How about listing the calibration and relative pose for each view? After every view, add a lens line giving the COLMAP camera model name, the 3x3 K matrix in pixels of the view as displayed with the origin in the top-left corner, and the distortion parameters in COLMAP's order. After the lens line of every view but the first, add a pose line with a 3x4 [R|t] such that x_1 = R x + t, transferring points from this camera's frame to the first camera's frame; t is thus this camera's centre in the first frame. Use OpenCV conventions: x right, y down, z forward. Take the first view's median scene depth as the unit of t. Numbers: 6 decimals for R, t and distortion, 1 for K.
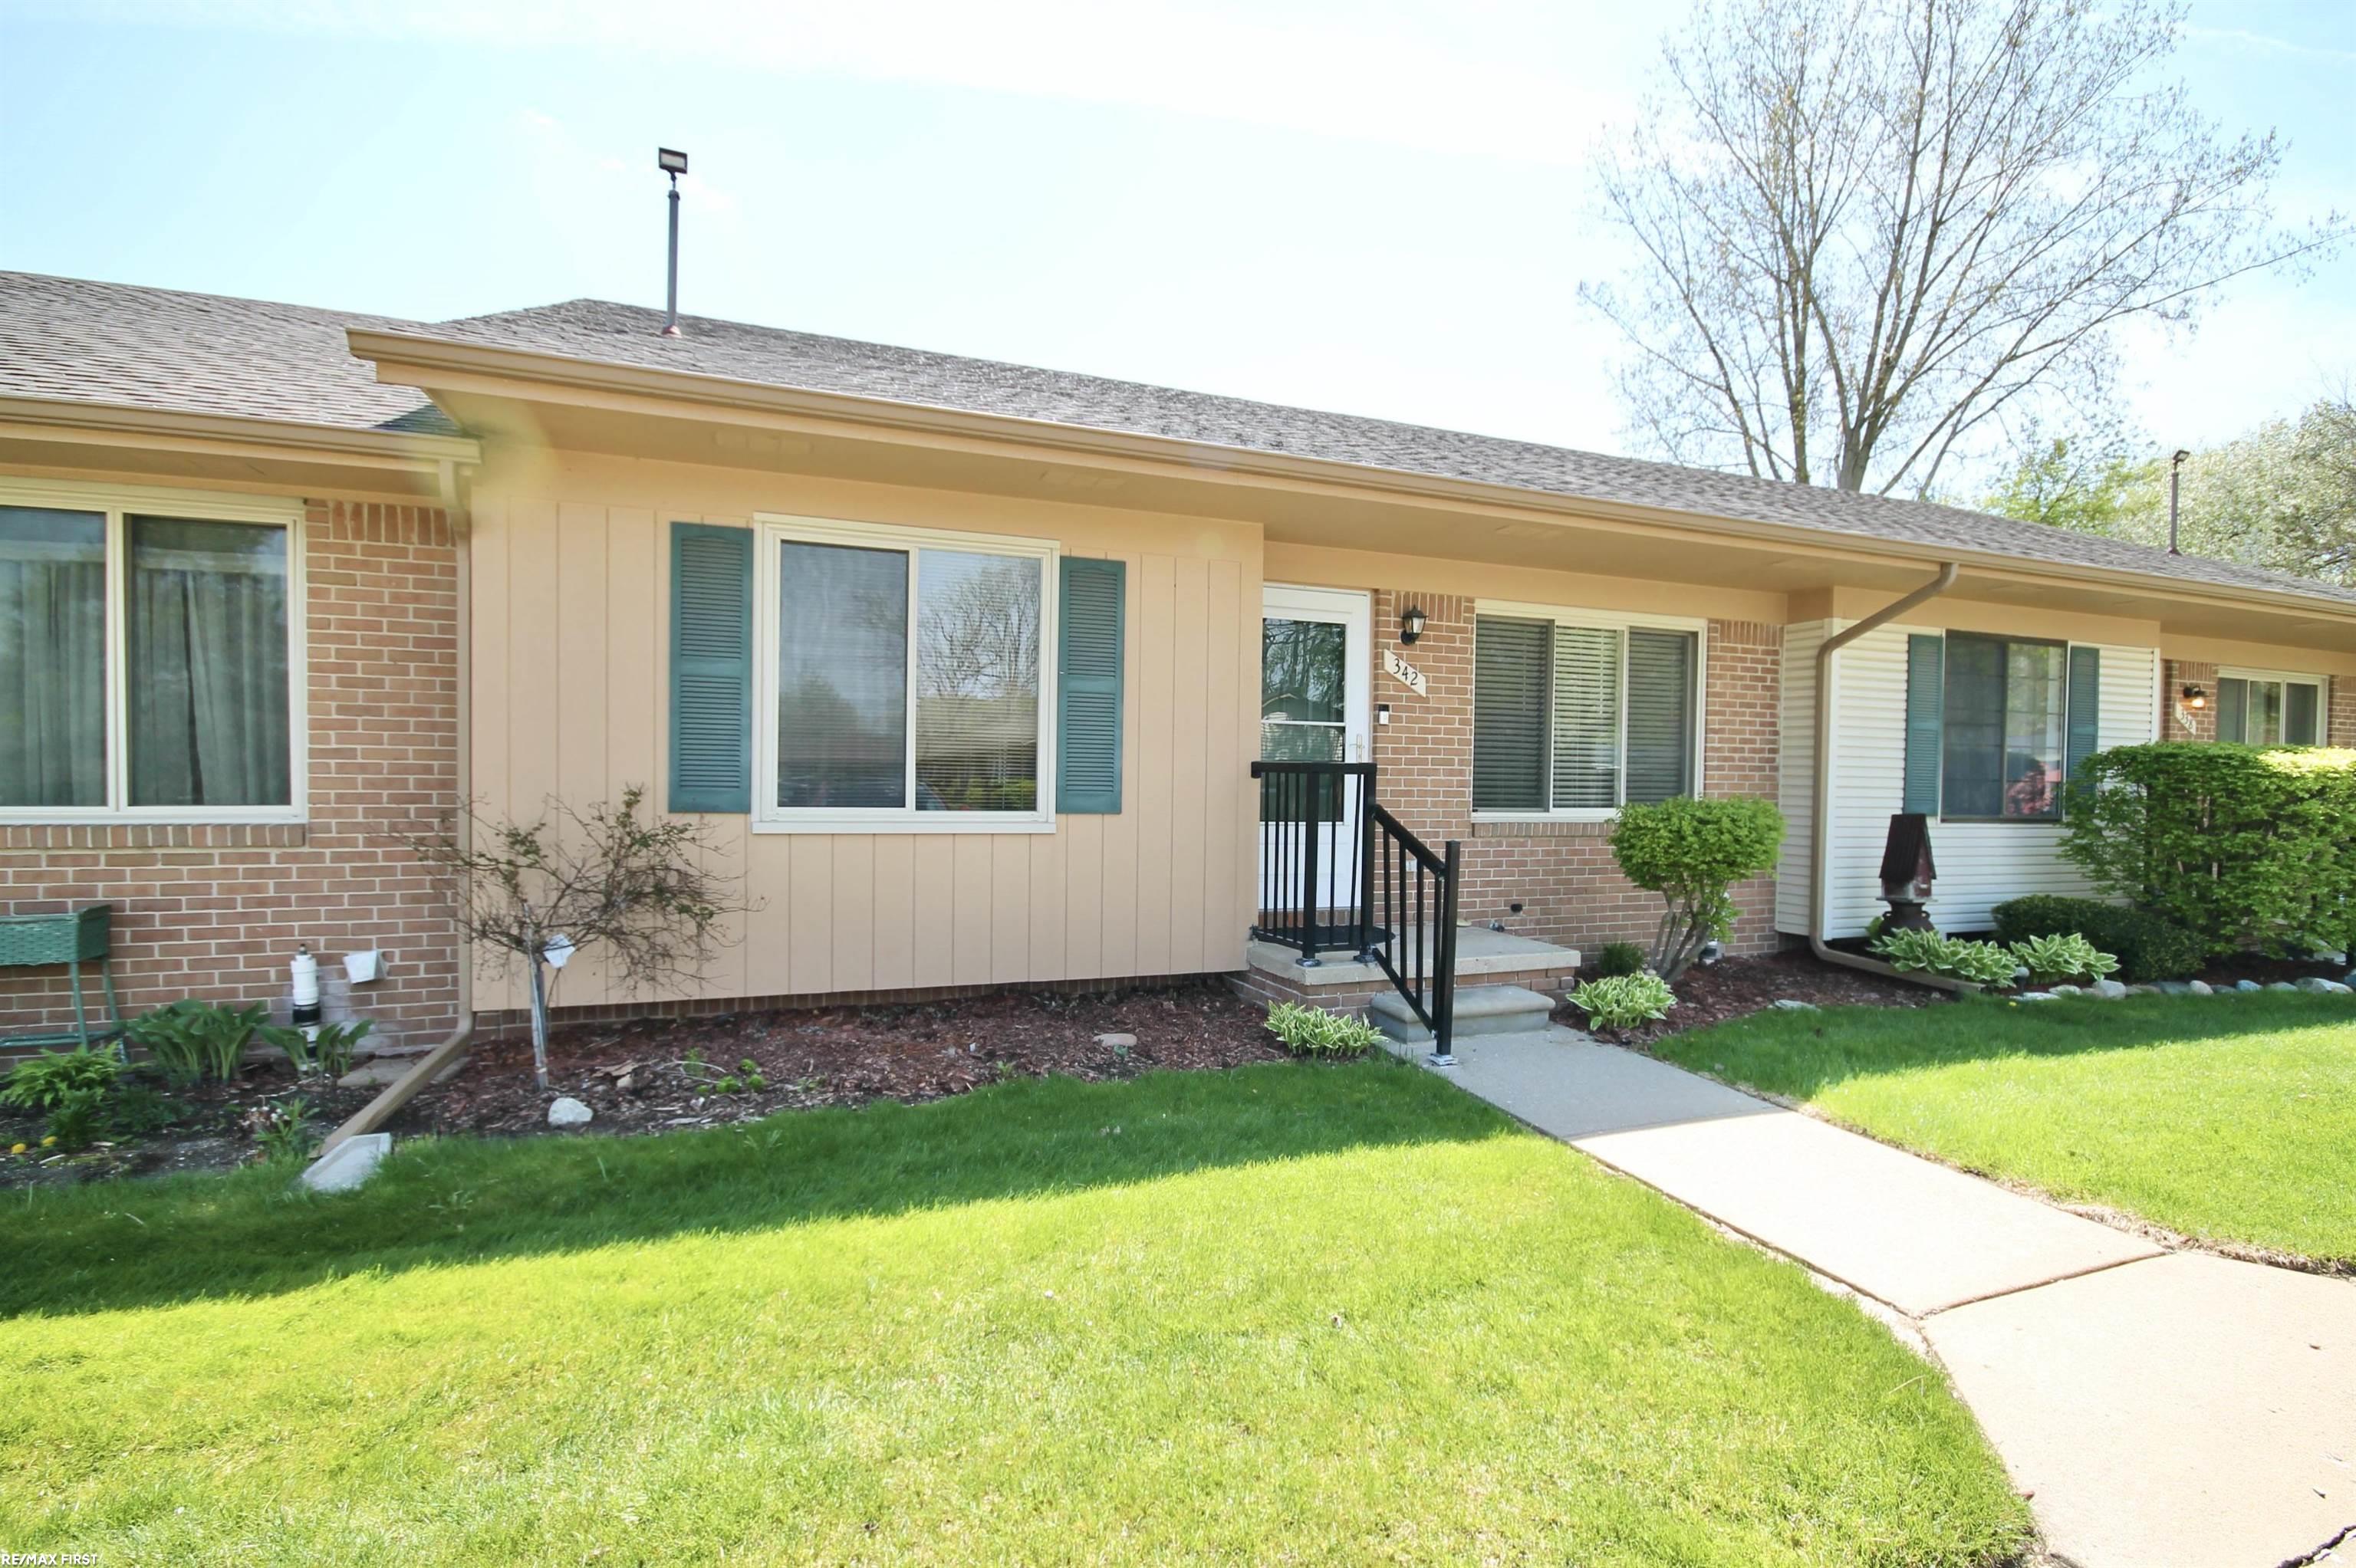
lens RADIAL K [[1077.1, 0, 1178.0], [0, 1077.1, 784.0], [0, 0, 1]] dist [0.006648, -0.008698]
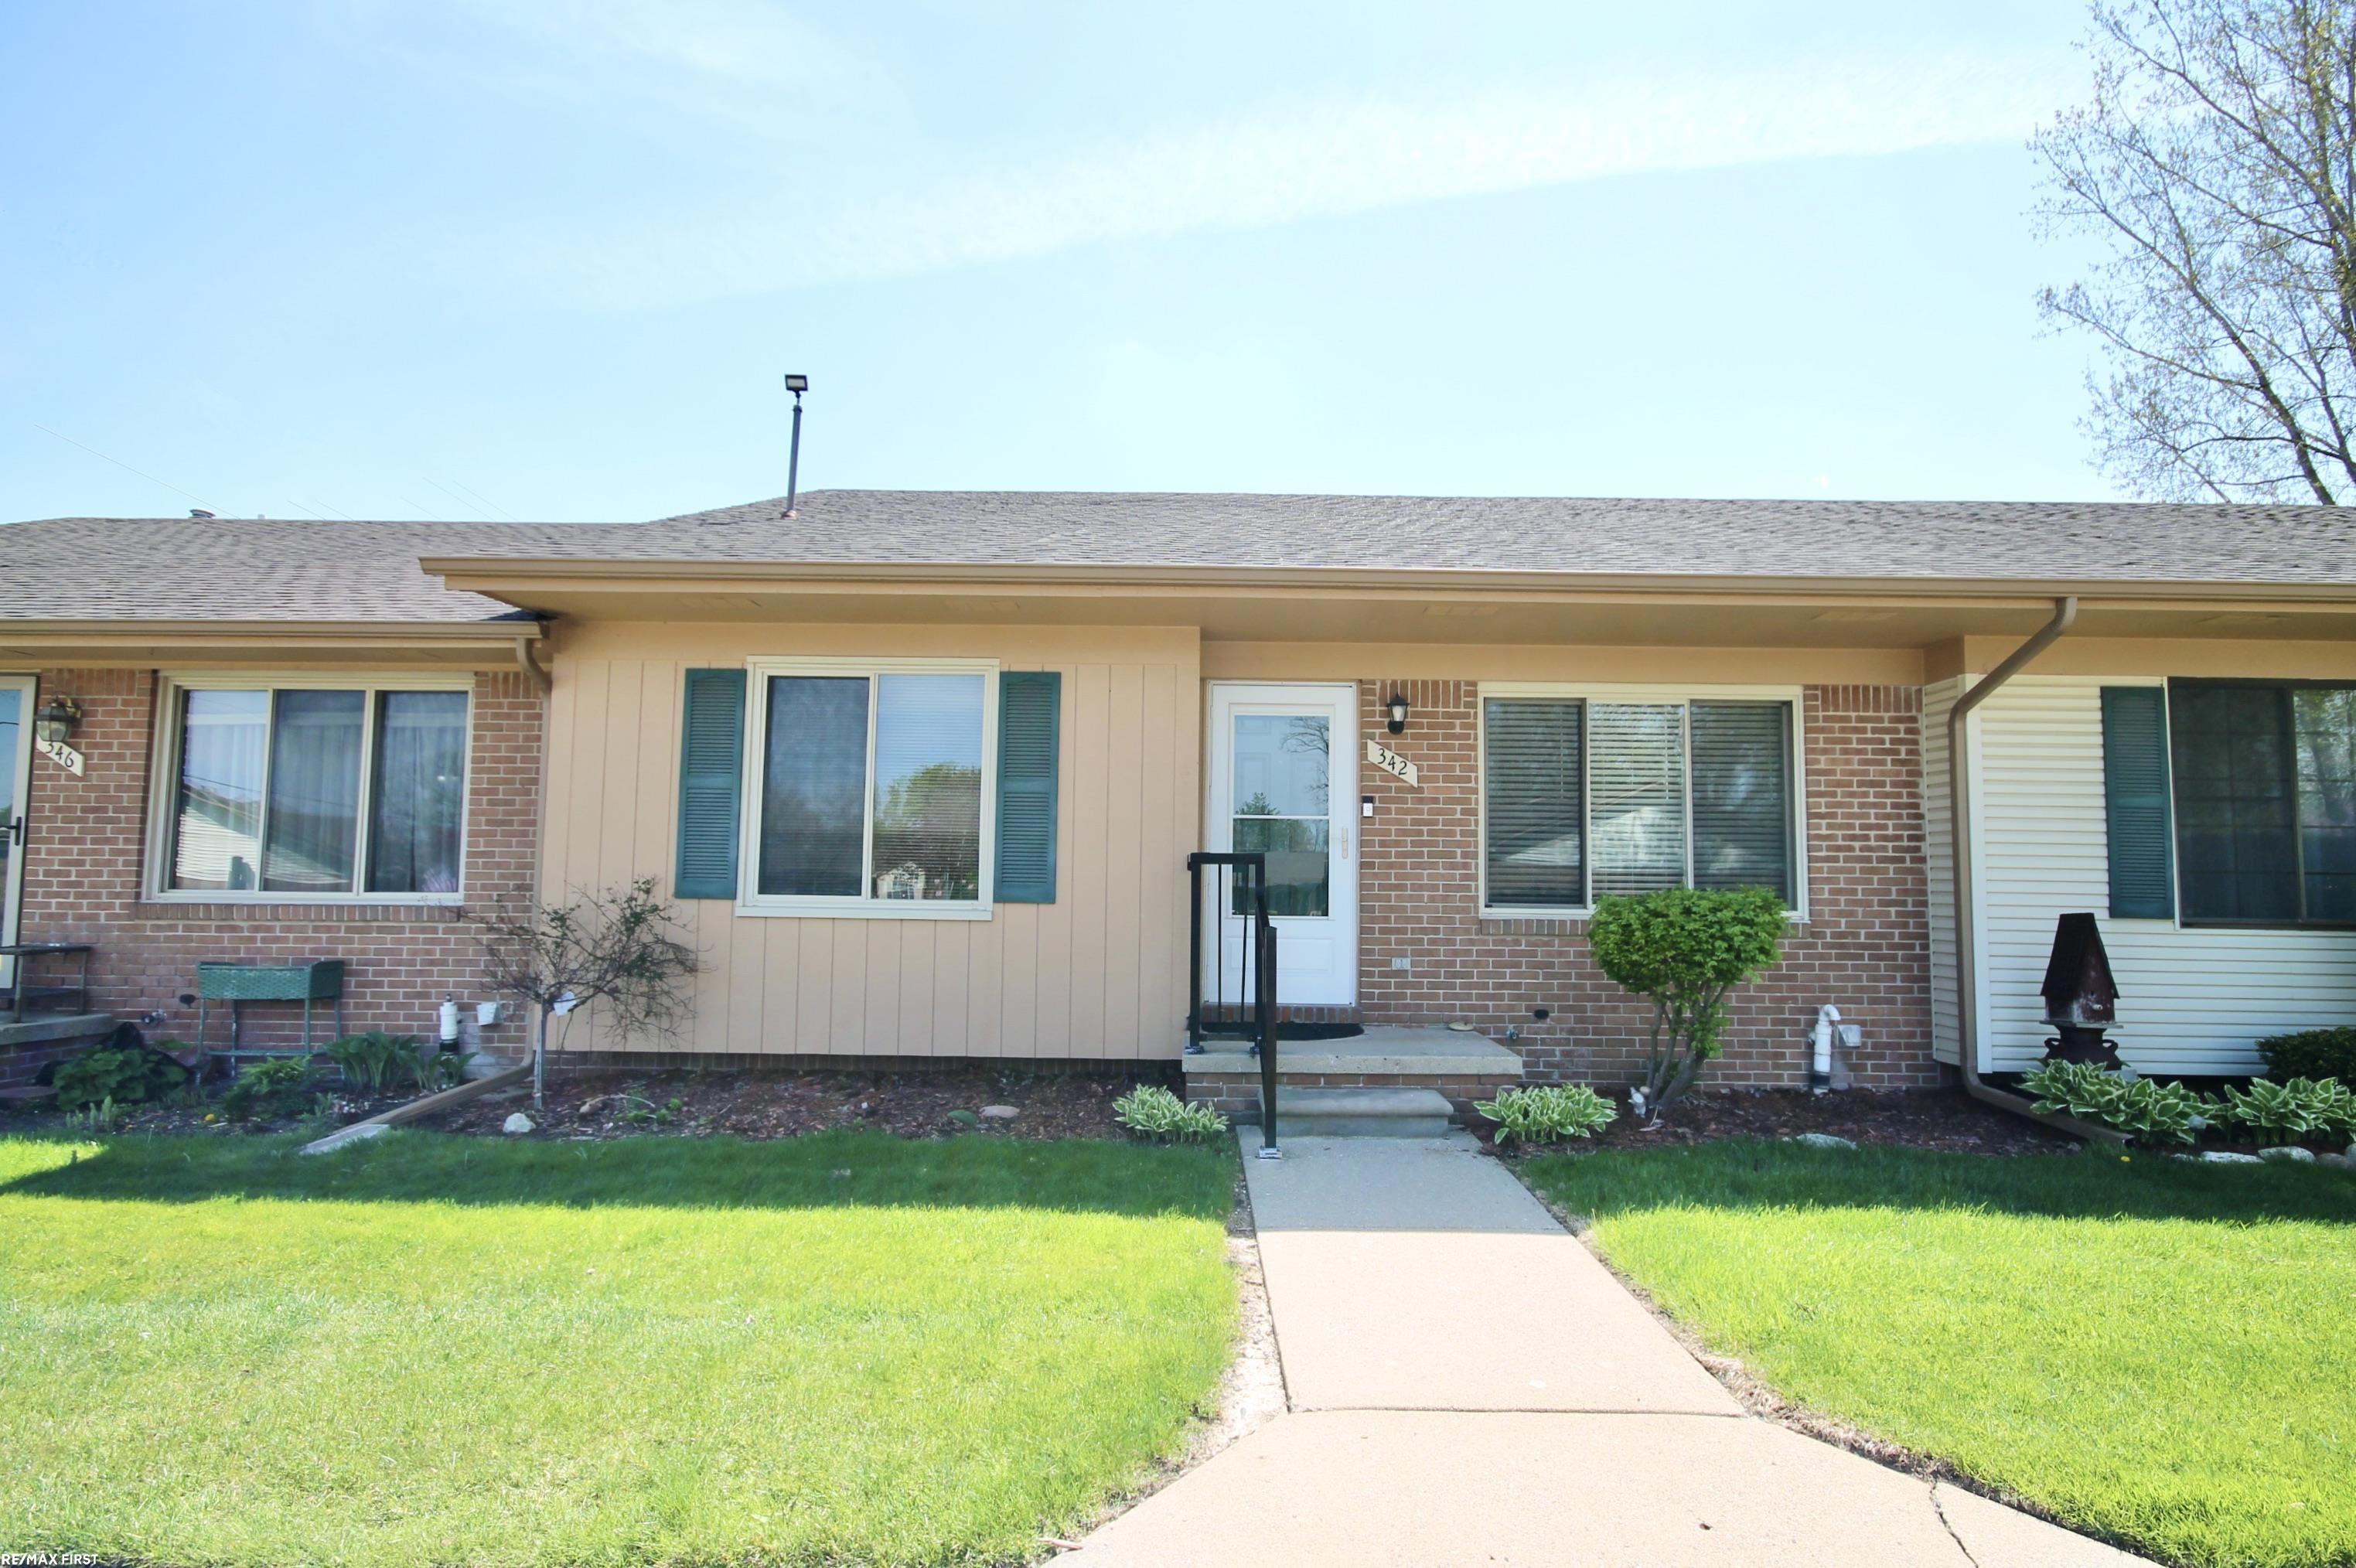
lens RADIAL K [[1110.3, 0, 1188.8], [0, 1110.3, 793.2], [0, 0, 1]] dist [0.003777, -0.000760]
pose [[0.932337, -0.033577, -0.360028, 0.467960], [-0.001025, 0.995430, -0.095491, 0.023611], [0.361589, 0.089399, 0.928042, 0.008482]]
